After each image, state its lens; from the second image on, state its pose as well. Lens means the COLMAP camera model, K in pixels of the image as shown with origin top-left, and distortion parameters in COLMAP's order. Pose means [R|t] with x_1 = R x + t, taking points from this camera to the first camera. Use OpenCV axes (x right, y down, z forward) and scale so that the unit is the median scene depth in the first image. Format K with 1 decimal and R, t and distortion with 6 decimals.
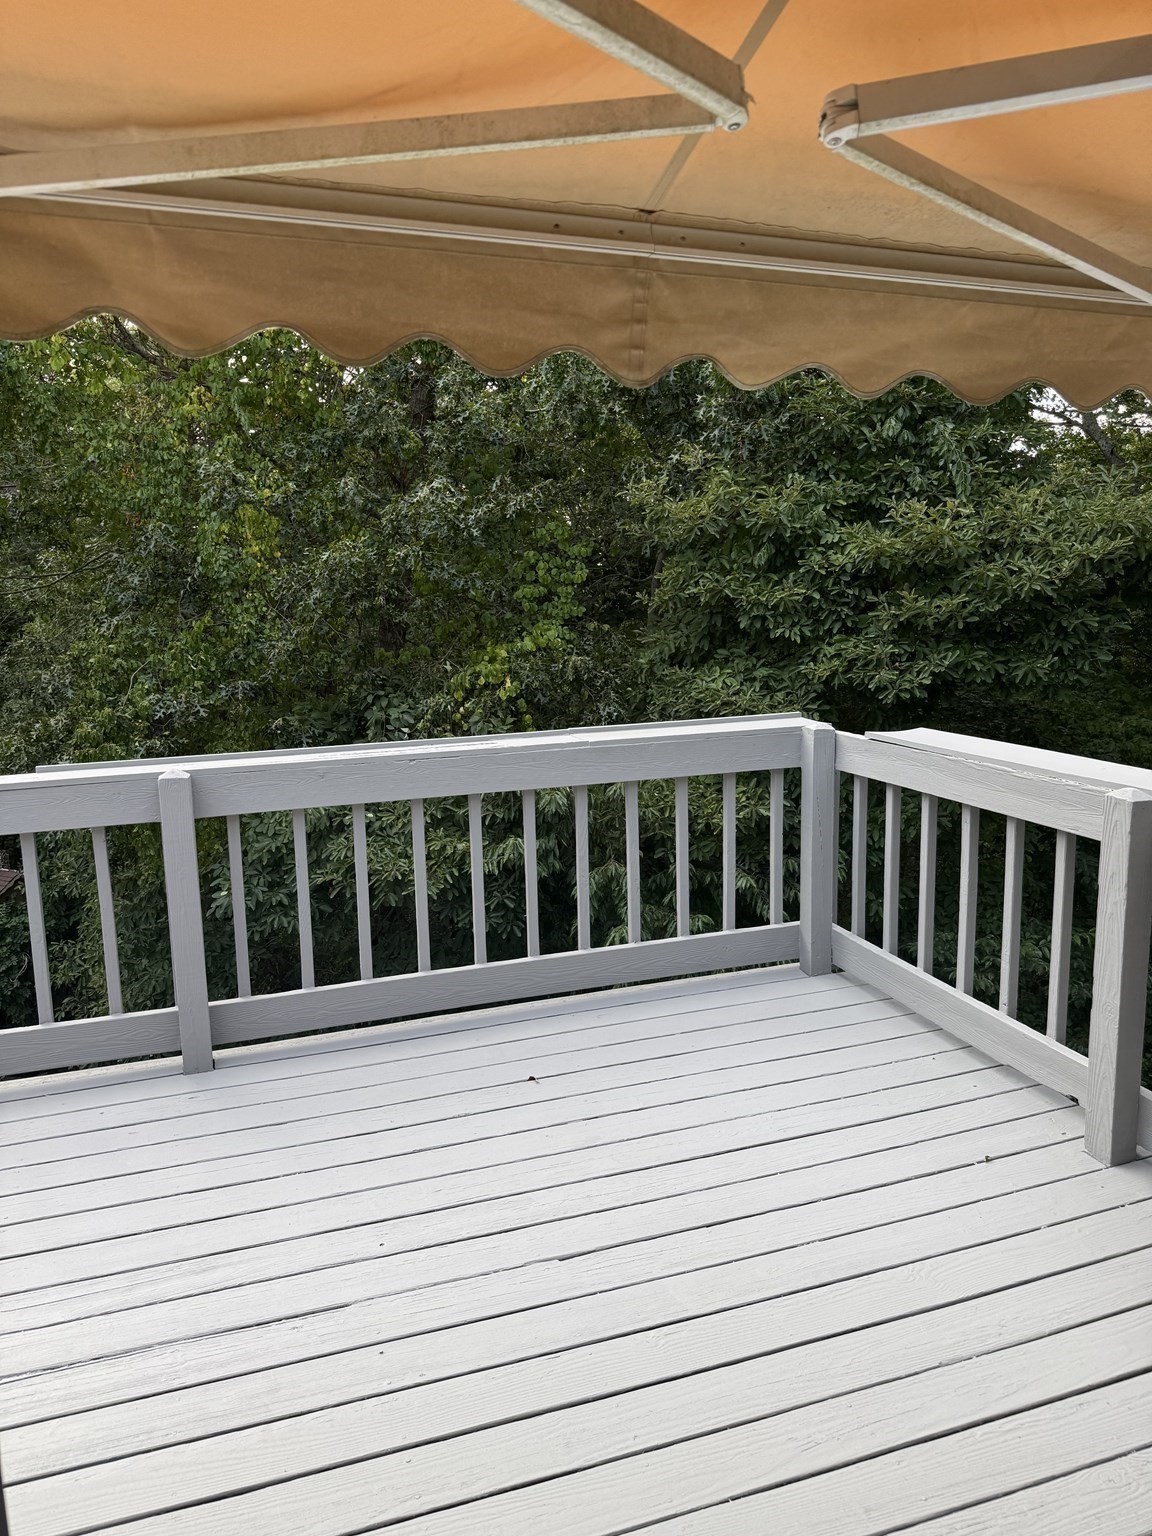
lens RADIAL K [[1080.8, 0, 556.6], [0, 1080.8, 767.8], [0, 0, 1]] dist [0.150221, 0.000648]
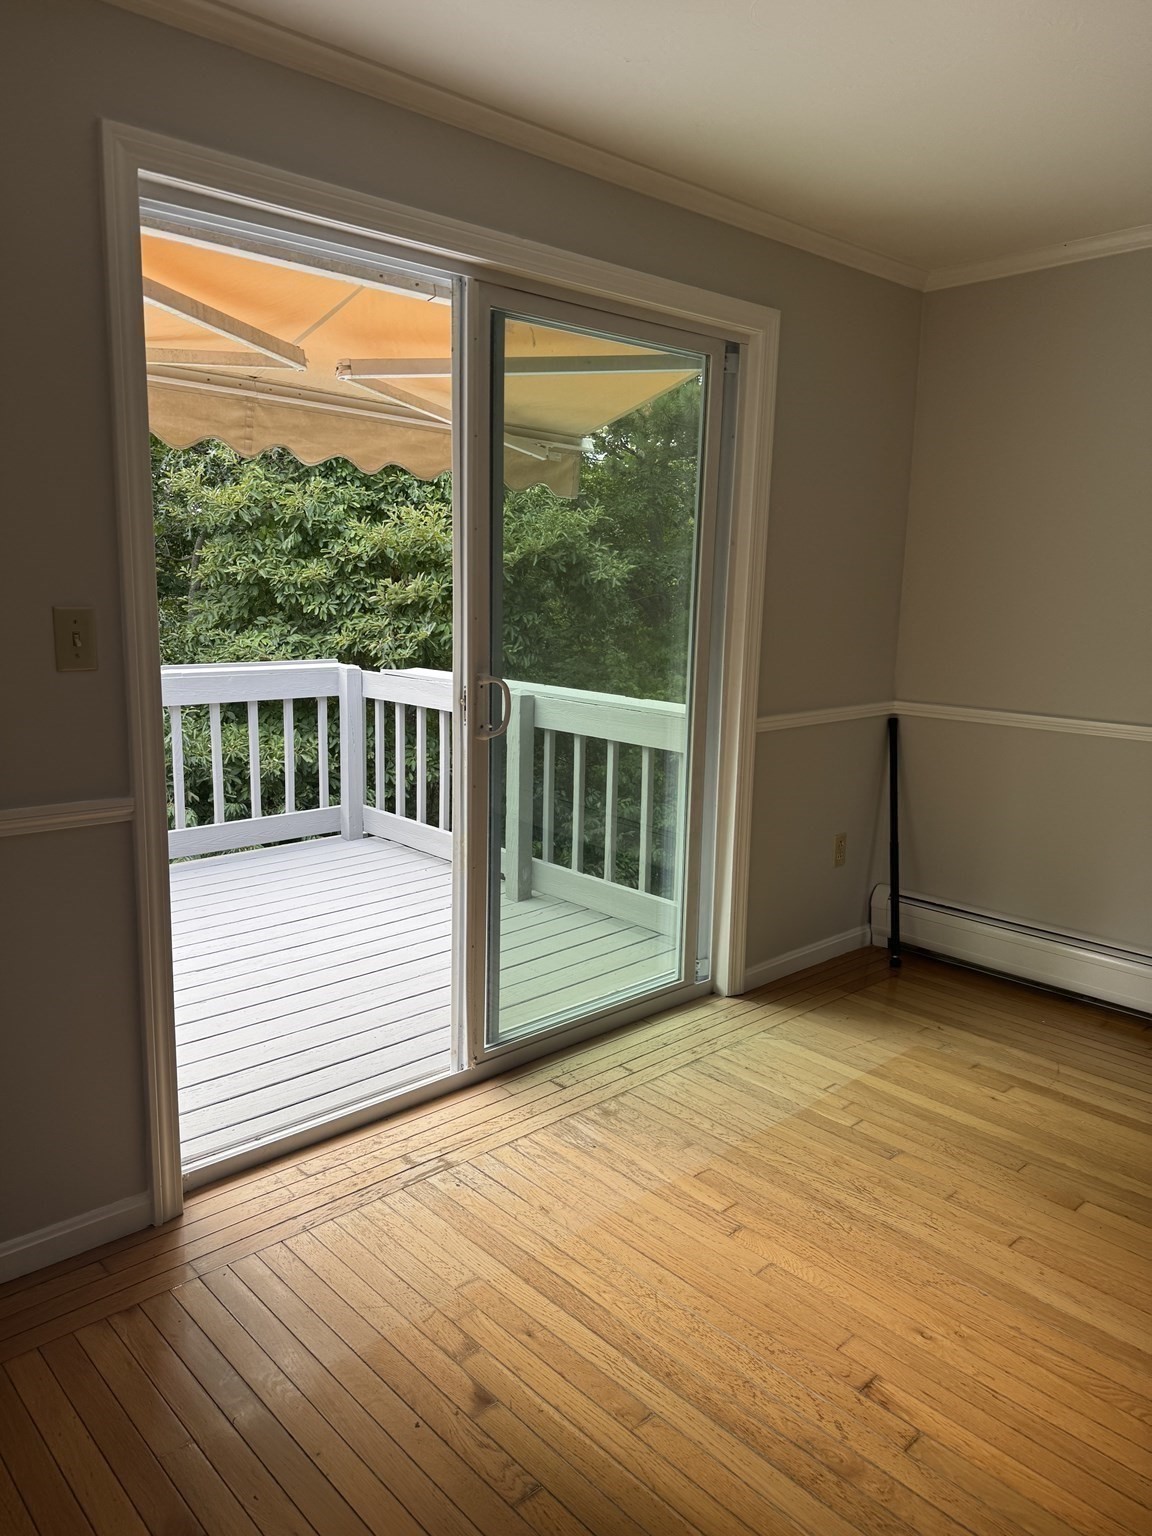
lens RADIAL K [[1080.8, 0, 556.6], [0, 1080.8, 767.8], [0, 0, 1]] dist [0.150221, 0.000648]
pose [[0.909747, -0.039141, 0.413313, -0.107077], [0.033835, 0.999224, 0.020152, 0.072553], [-0.413781, -0.004349, 0.910366, -0.409643]]
